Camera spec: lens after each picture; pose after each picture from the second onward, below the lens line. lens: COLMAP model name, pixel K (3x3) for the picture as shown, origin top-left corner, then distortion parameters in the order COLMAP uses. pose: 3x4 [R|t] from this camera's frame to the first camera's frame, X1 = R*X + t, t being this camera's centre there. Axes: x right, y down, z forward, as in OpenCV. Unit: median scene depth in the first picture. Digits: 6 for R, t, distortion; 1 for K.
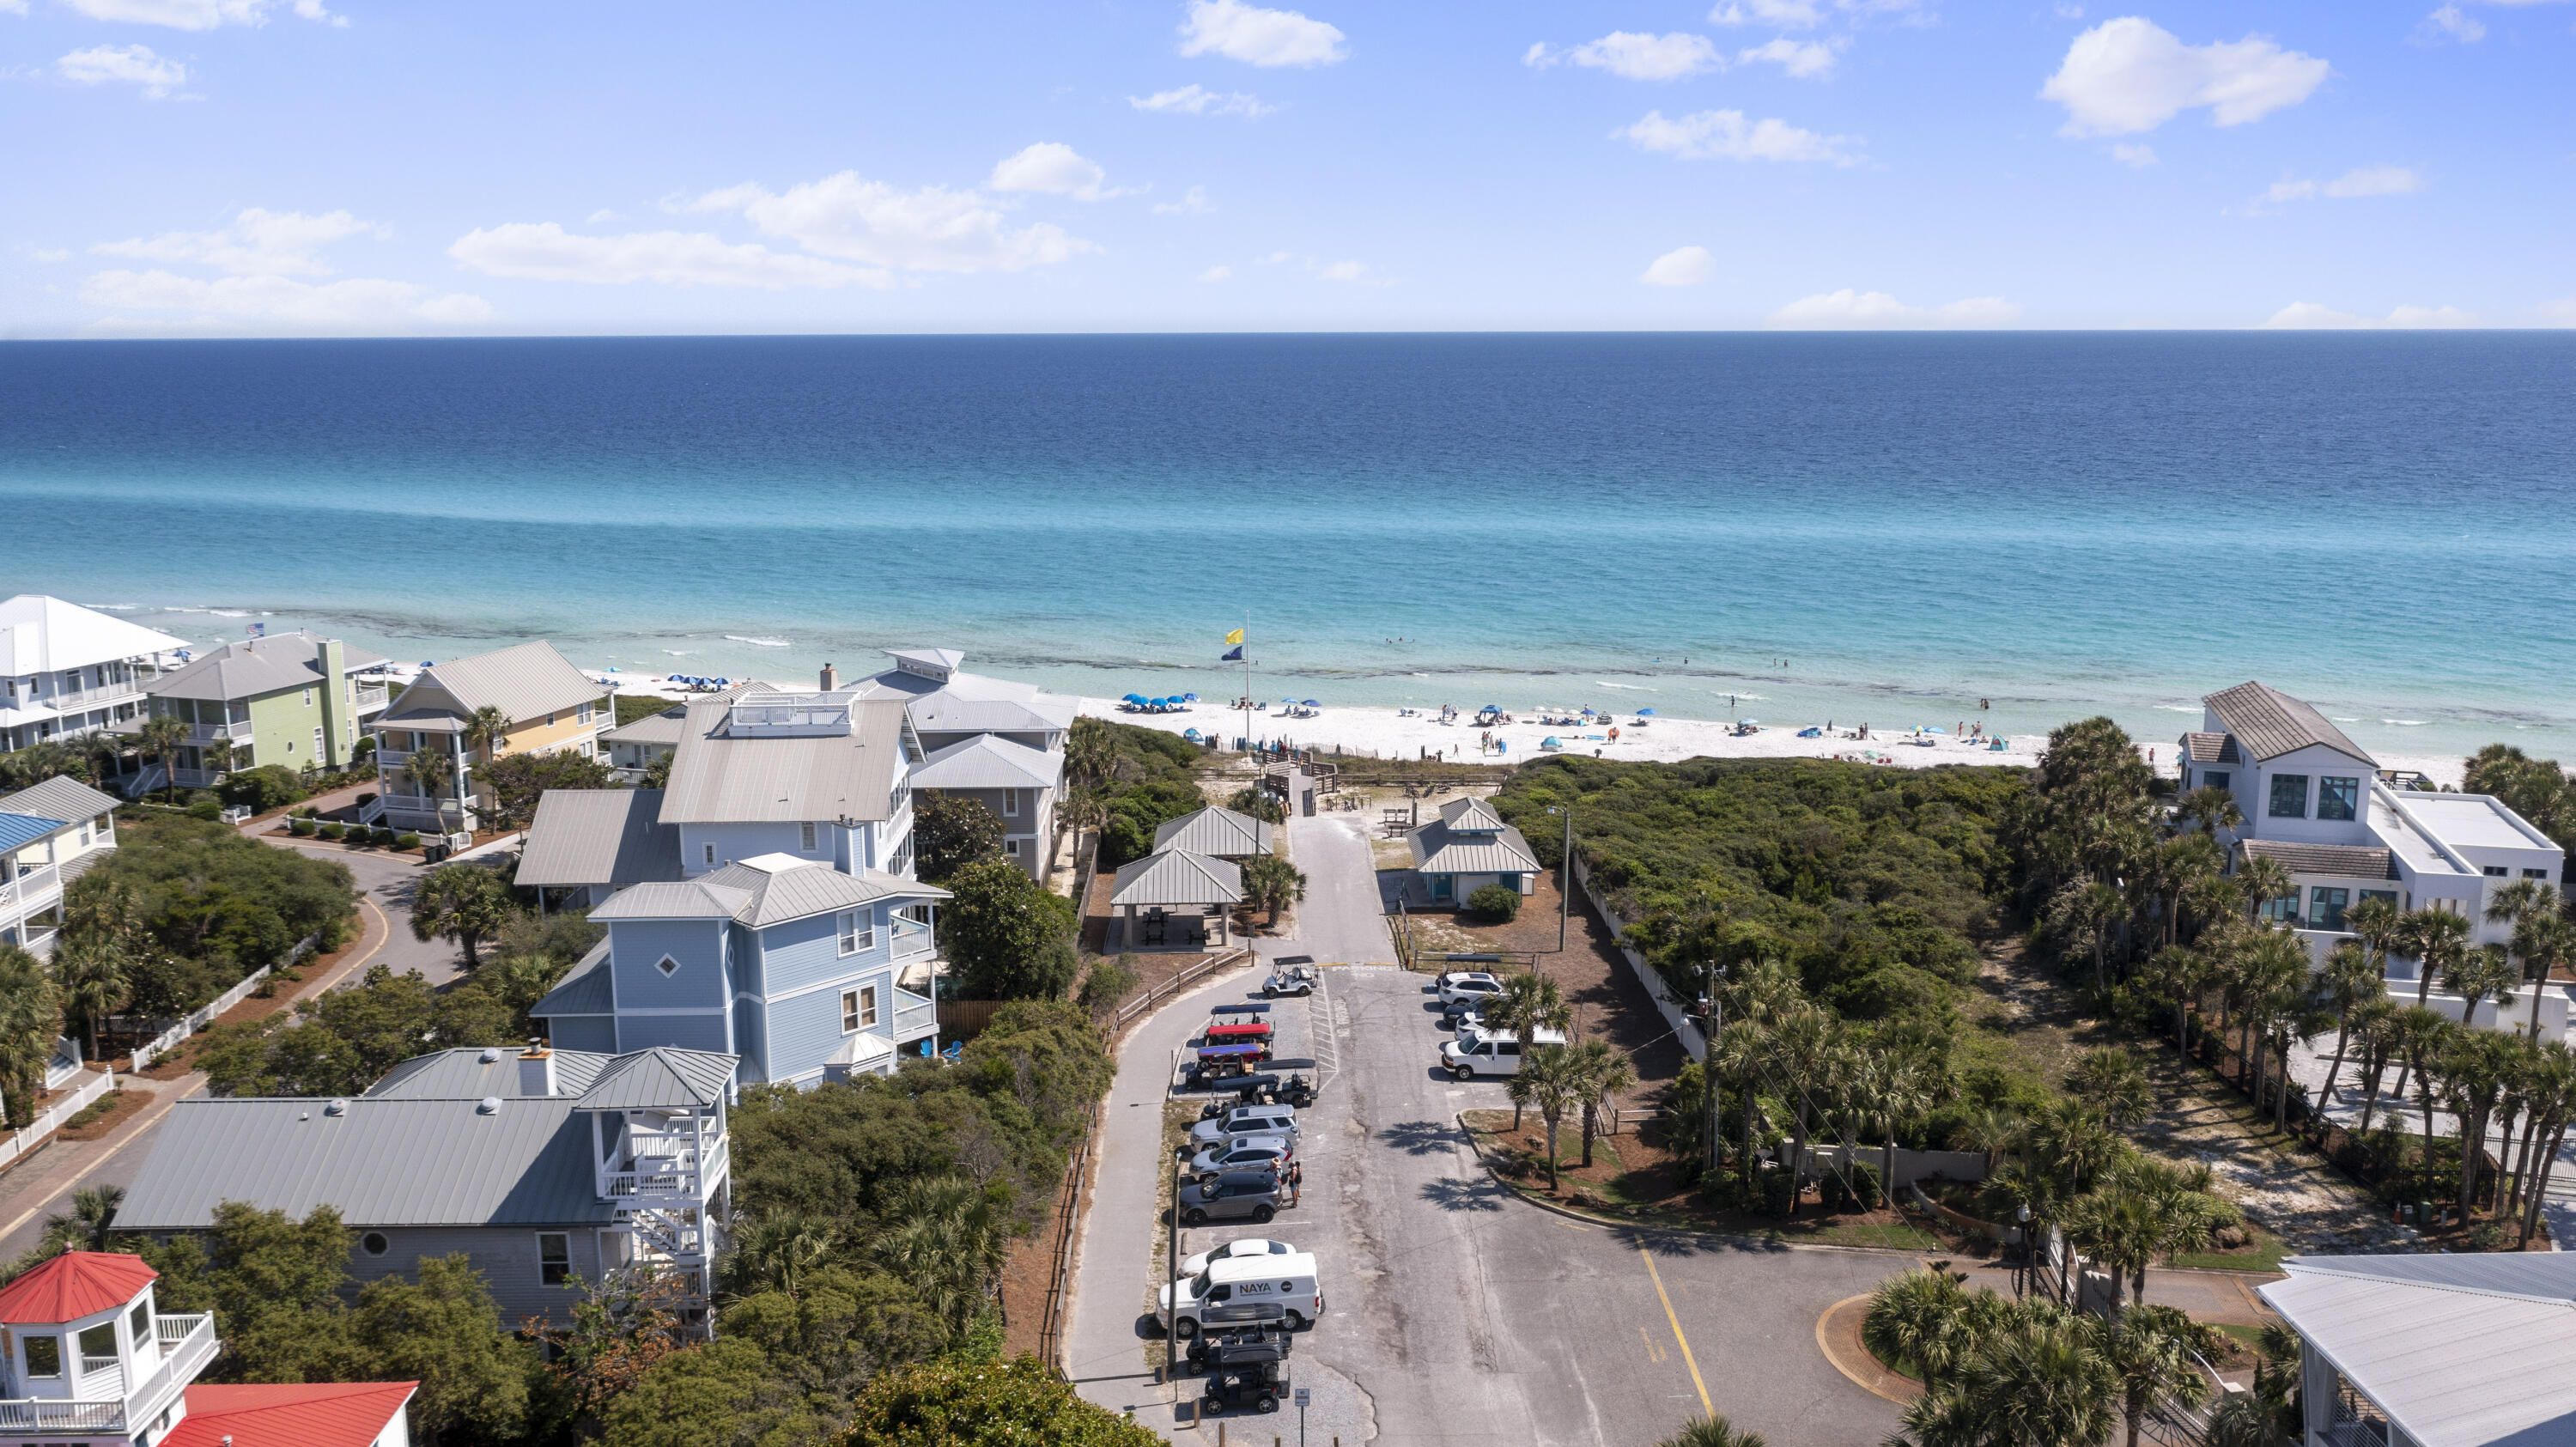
lens RADIAL K [[2139.1, 0, 1288.0], [0, 2139.1, 723.5], [0, 0, 1]] dist [0.004190, 0.005767]
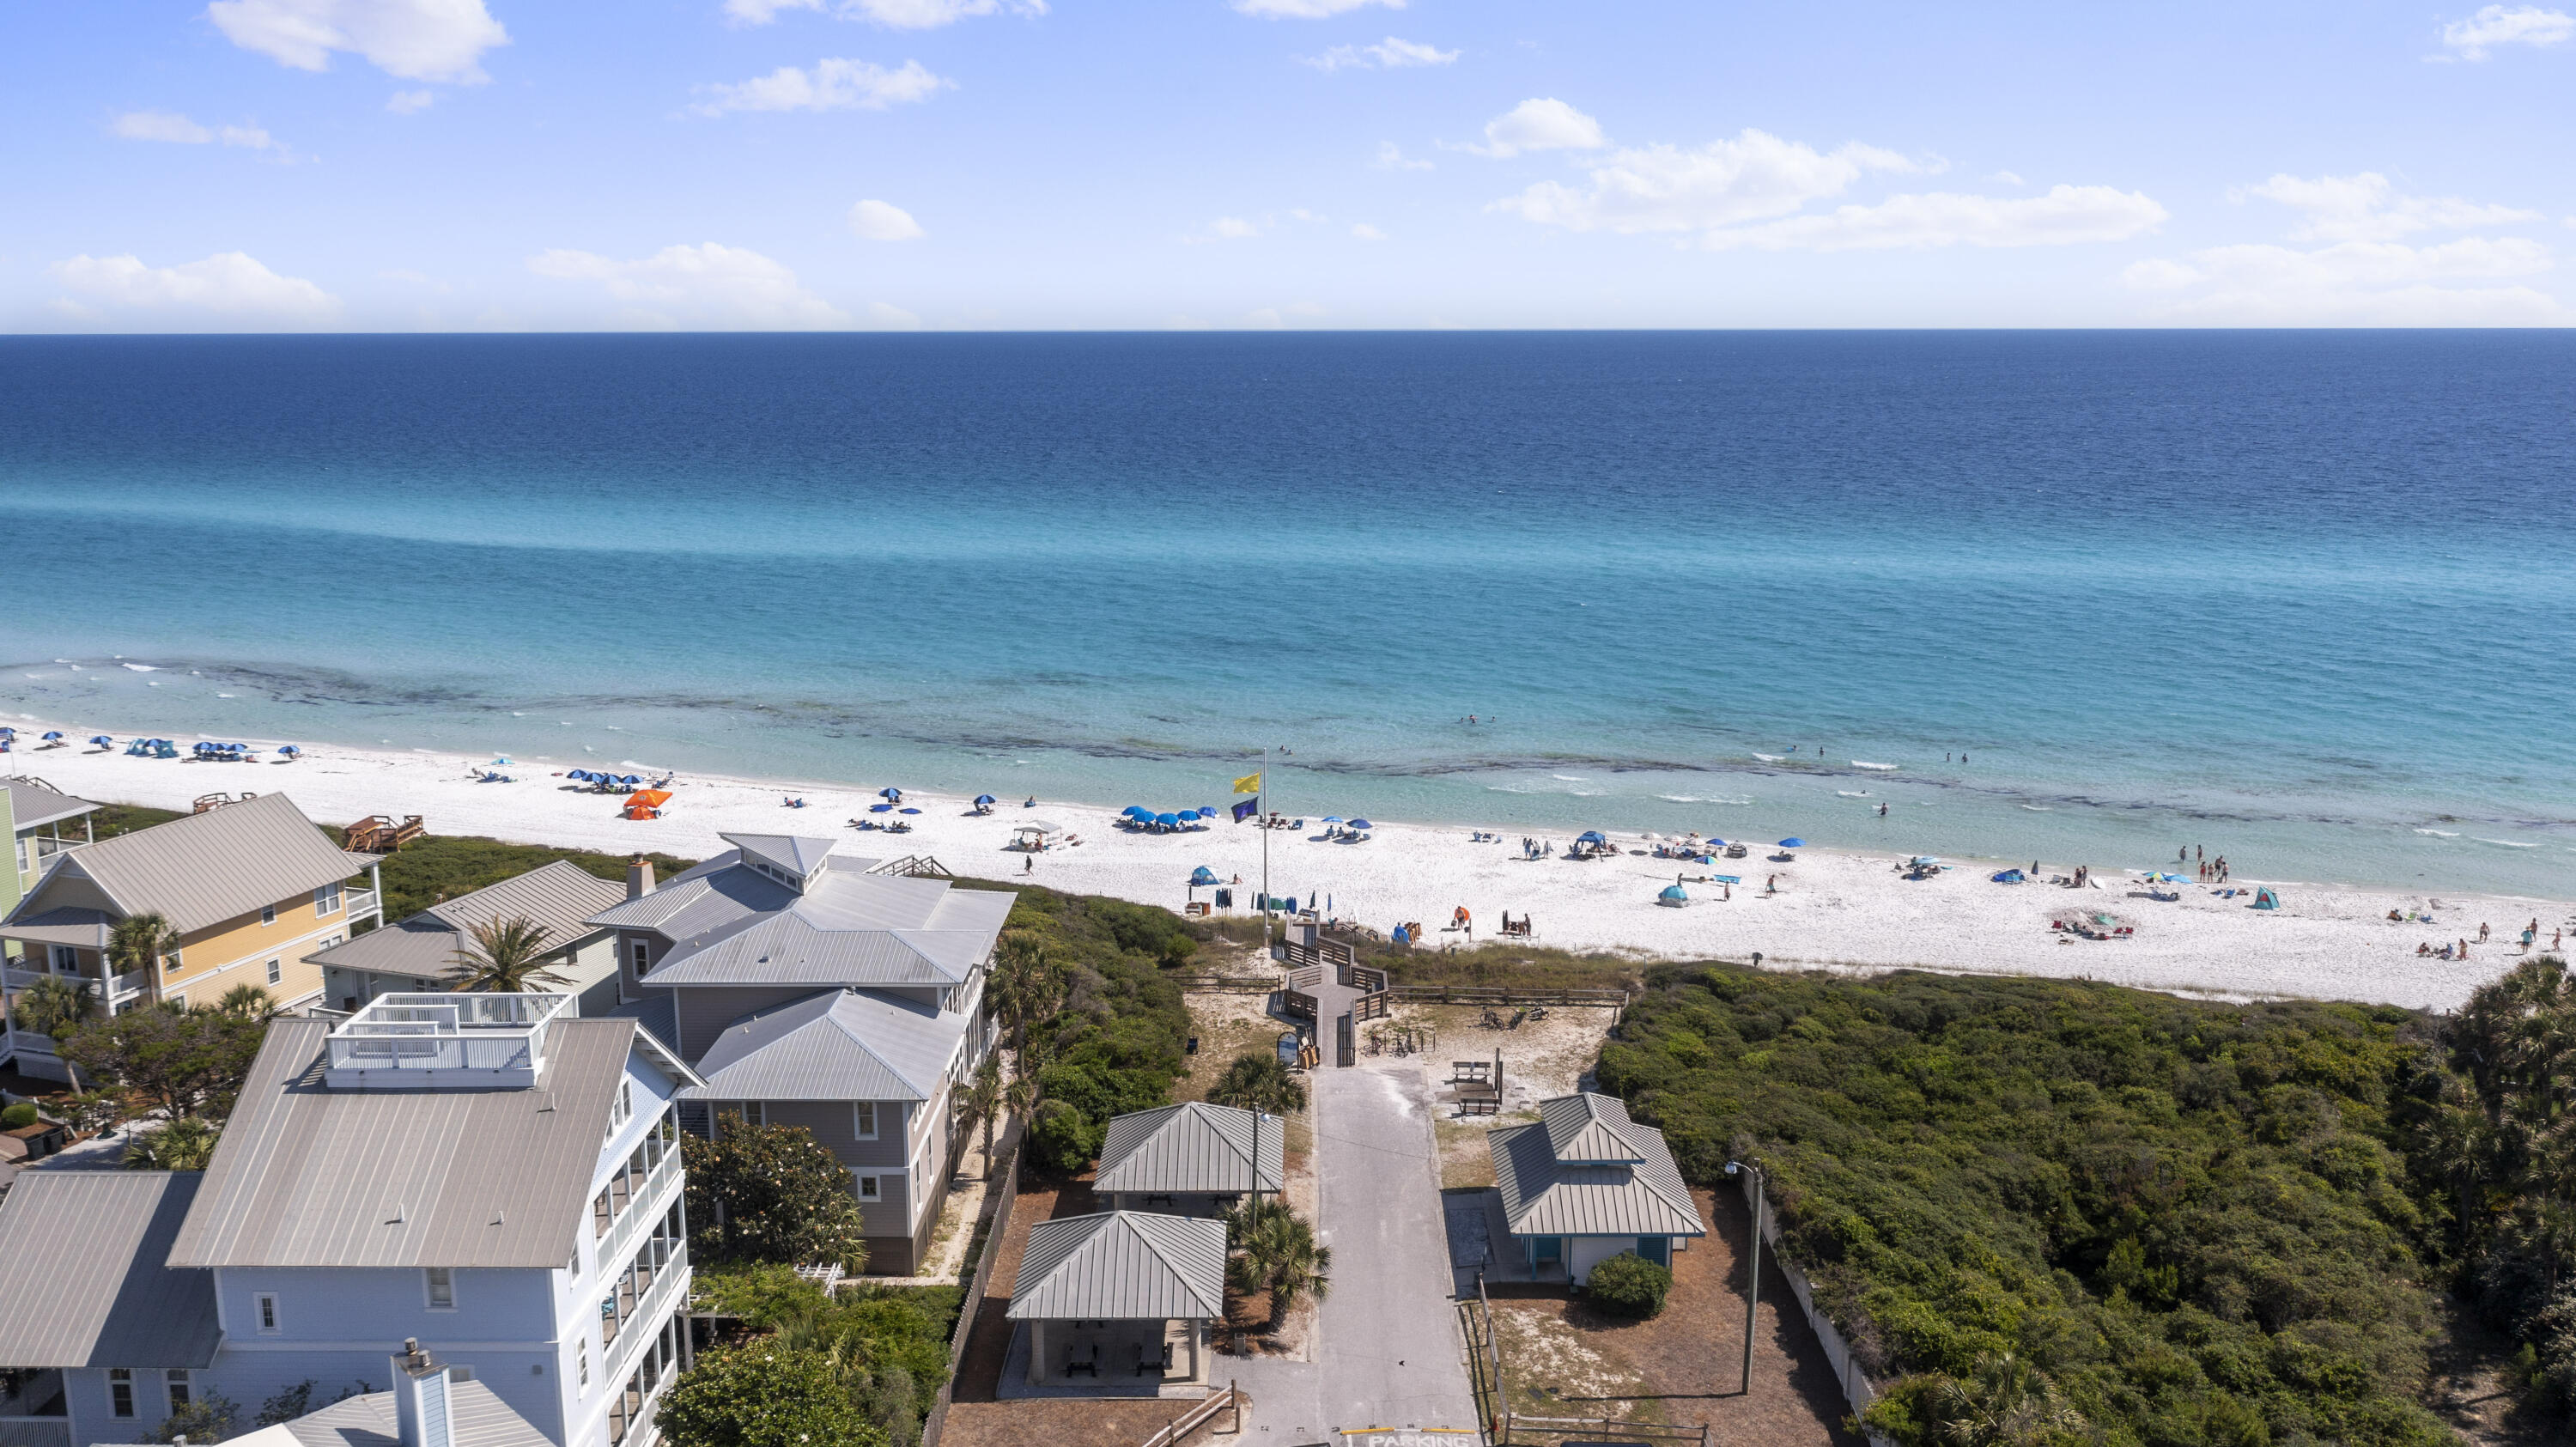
lens RADIAL K [[2139.1, 0, 1288.0], [0, 2139.1, 723.5], [0, 0, 1]] dist [0.004190, 0.005767]
pose [[0.999522, 0.007198, -0.030081, 0.012567], [-0.007125, 0.999971, 0.002544, -0.076256], [0.030099, -0.002328, 0.999544, 0.340439]]
